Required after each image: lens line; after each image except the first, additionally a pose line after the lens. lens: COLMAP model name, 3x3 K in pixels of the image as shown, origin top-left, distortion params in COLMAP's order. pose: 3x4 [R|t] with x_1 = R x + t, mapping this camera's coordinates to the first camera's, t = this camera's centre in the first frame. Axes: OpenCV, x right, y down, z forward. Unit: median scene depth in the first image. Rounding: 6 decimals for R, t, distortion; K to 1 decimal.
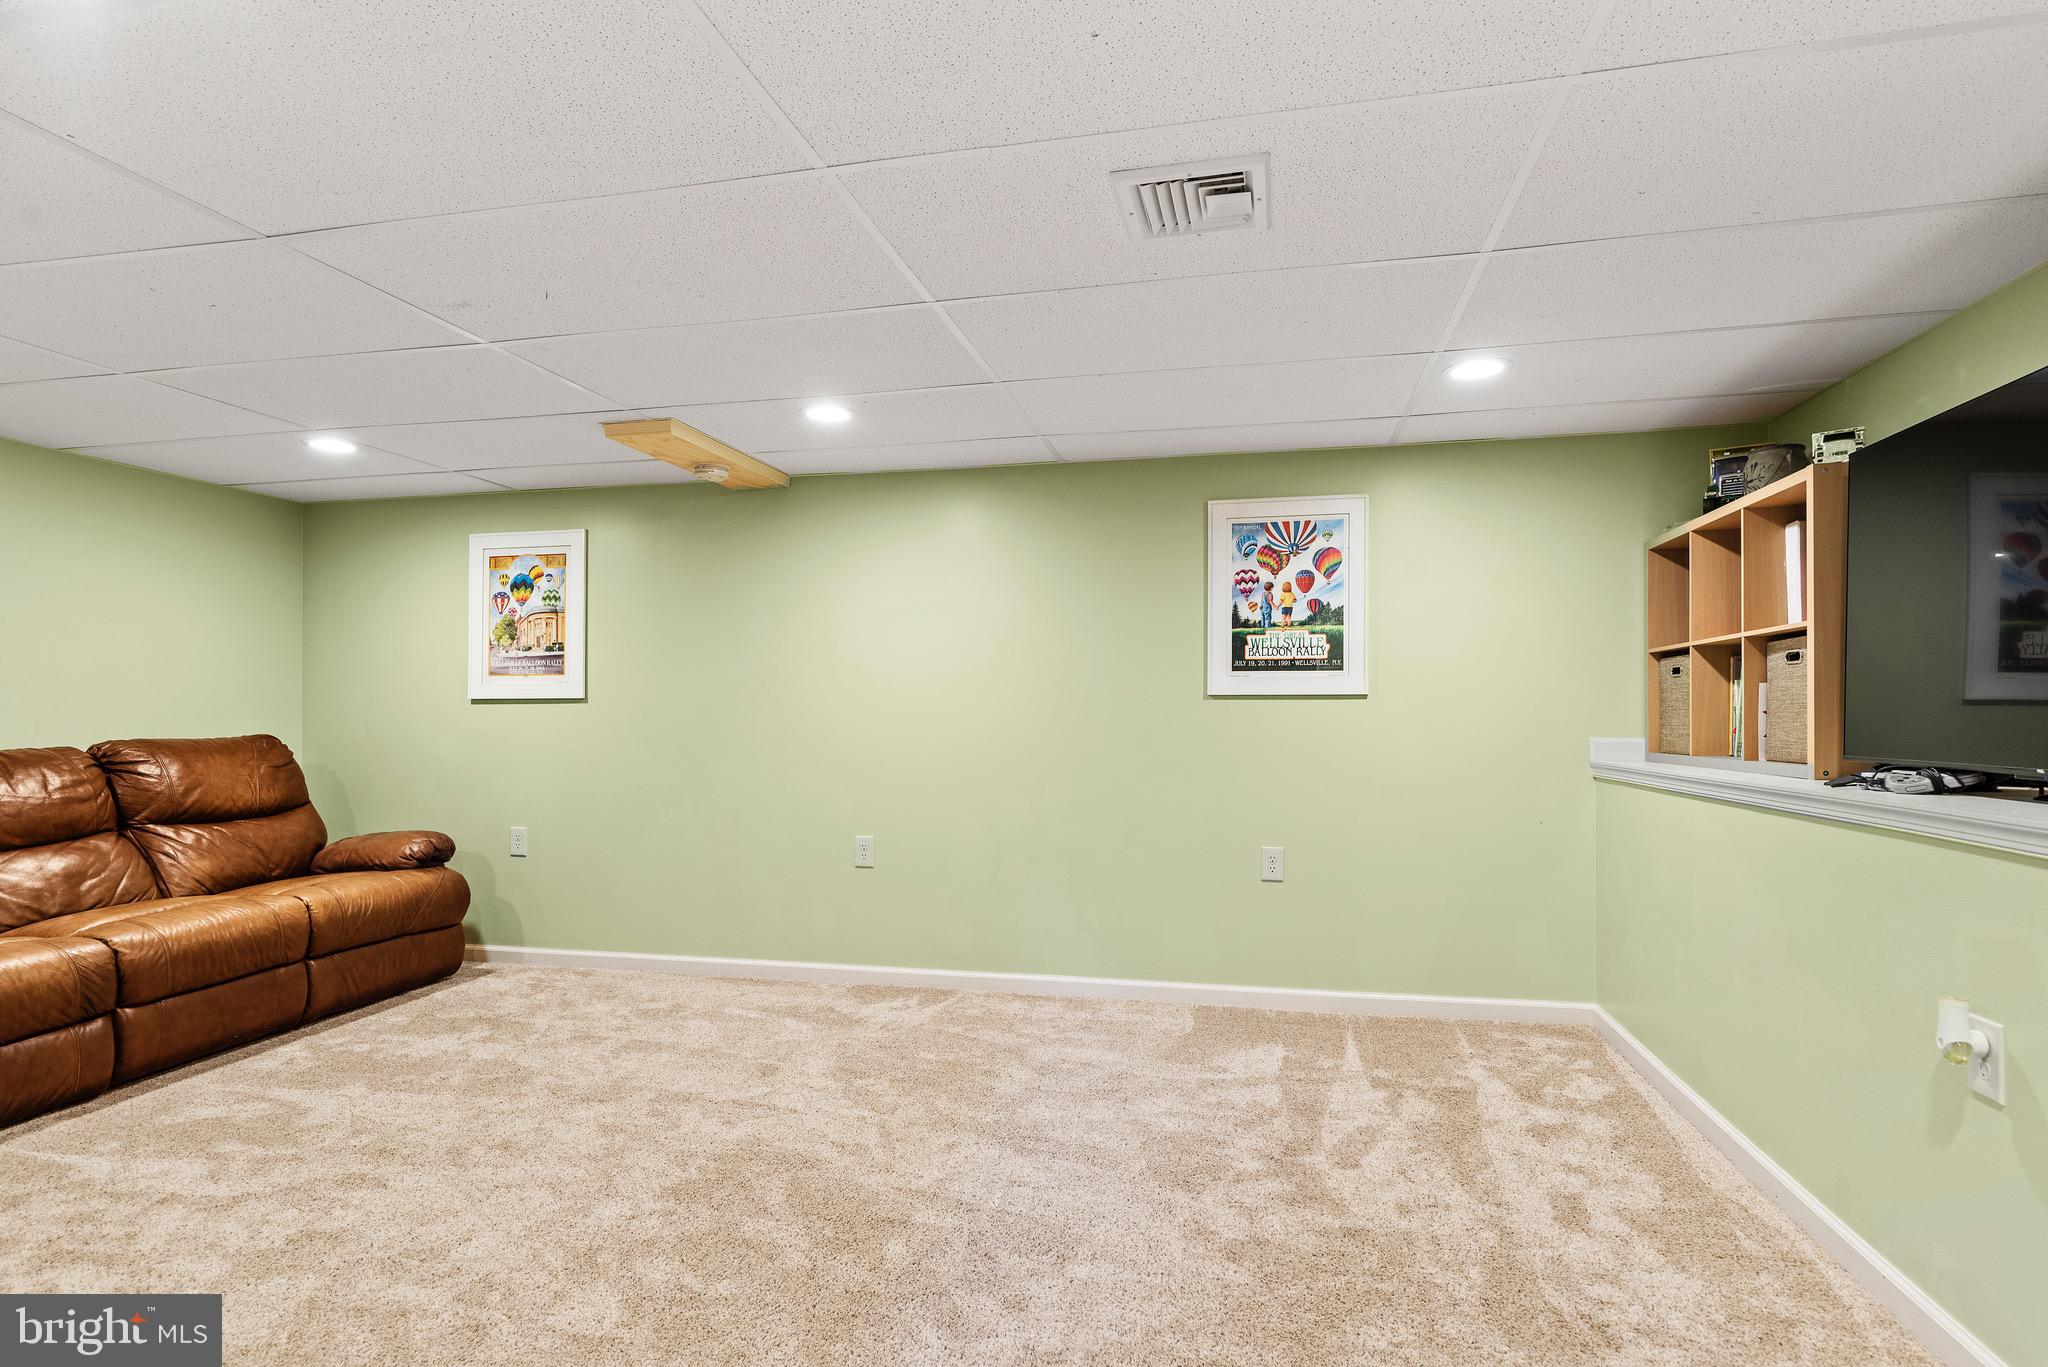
lens RADIAL K [[1020.2, 0, 1027.6], [0, 1020.2, 701.9], [0, 0, 1]] dist [0.001187, -0.000658]
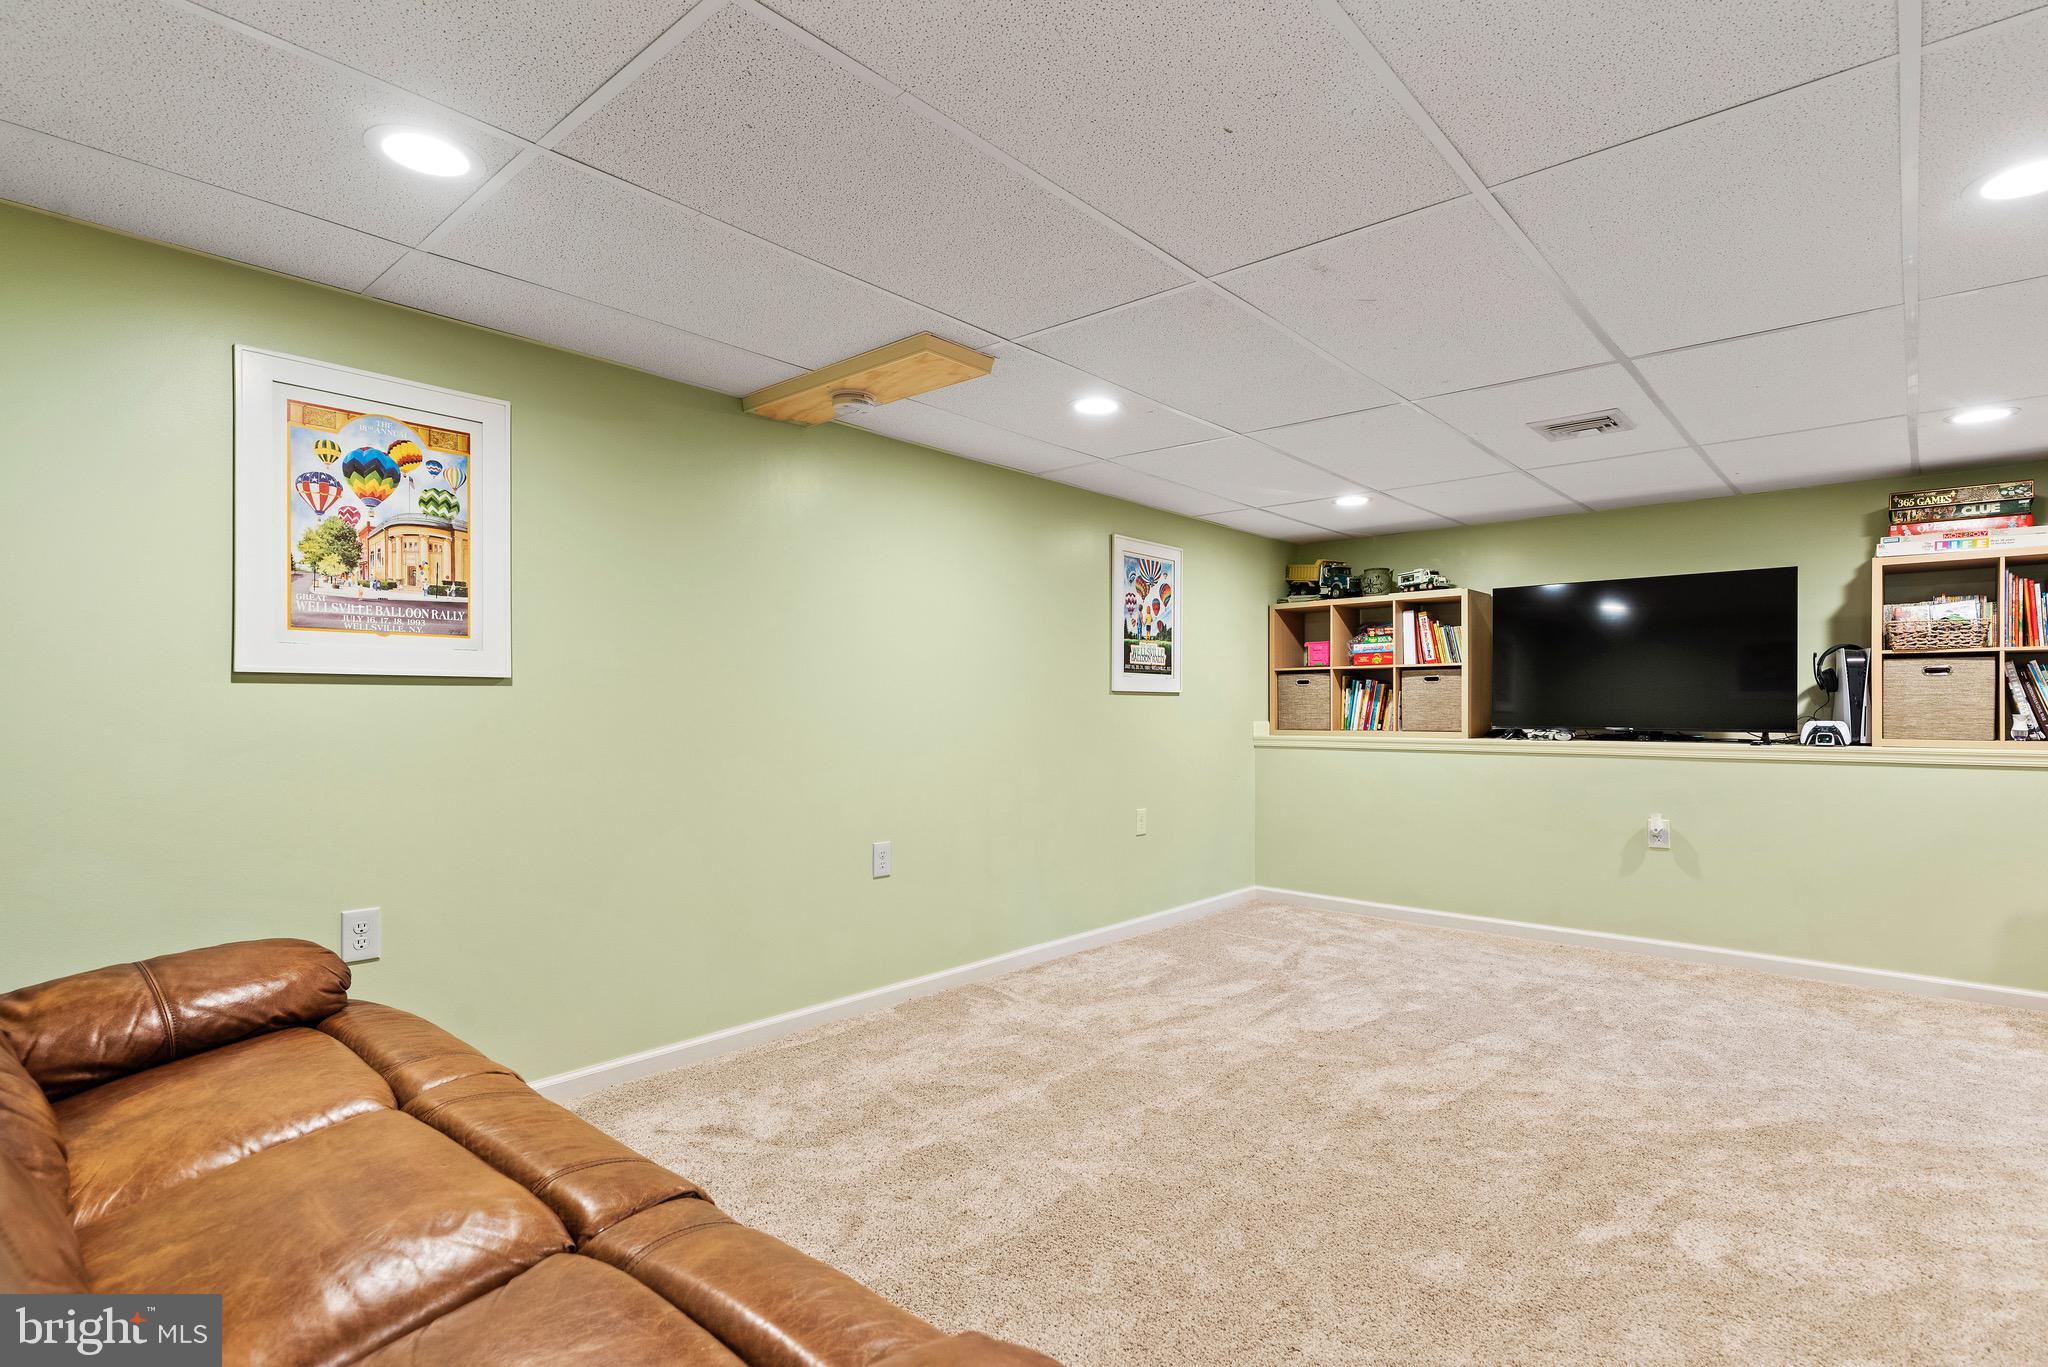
lens RADIAL K [[1020.2, 0, 1023.0], [0, 1020.2, 689.2], [0, 0, 1]] dist [0.001187, -0.000658]
pose [[0.478319, 0.018474, 0.877992, -0.938481], [-0.010148, 0.999828, -0.015509, 0.011179], [-0.878127, -0.001491, 0.478425, 0.494627]]
